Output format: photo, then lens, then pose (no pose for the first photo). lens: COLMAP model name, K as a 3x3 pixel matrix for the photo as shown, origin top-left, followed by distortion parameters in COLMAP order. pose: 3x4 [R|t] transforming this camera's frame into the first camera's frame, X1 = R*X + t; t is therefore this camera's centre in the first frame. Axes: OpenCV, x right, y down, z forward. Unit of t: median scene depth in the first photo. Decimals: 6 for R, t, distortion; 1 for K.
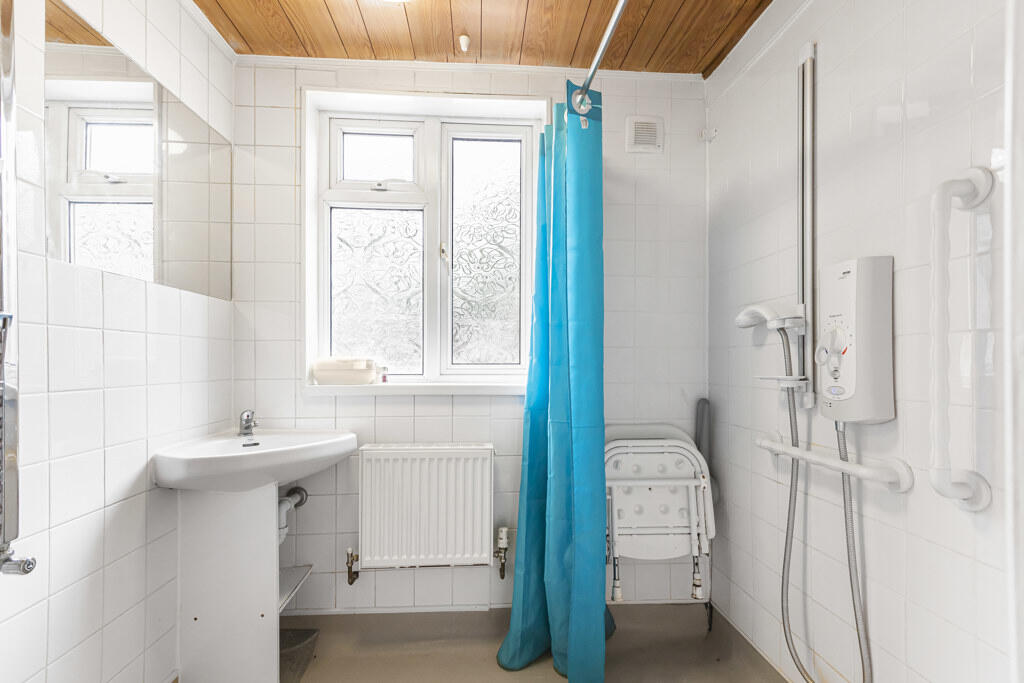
lens RADIAL K [[475.3, 0, 511.9], [0, 475.3, 359.1], [0, 0, 1]] dist [0.021280, -0.000152]
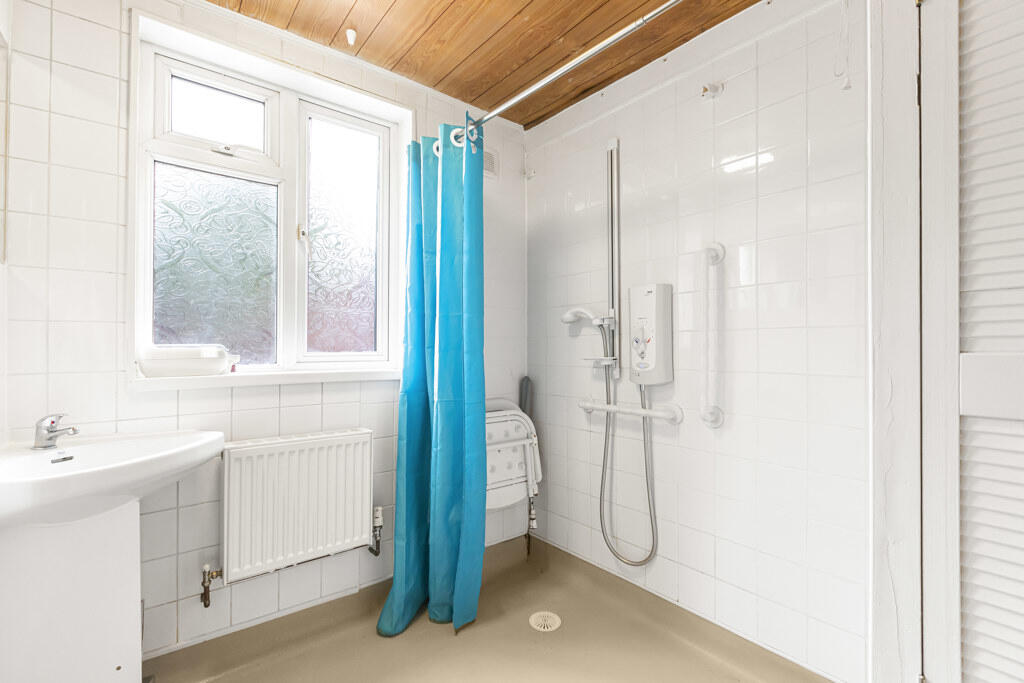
lens RADIAL K [[460.3, 0, 516.0], [0, 460.3, 345.5], [0, 0, 1]] dist [0.000412, 0.000068]
pose [[0.817348, 0.000643, 0.576143, -0.373726], [0.001154, 0.999996, -0.002752, 0.002121], [-0.576143, 0.002914, 0.817344, -0.002298]]
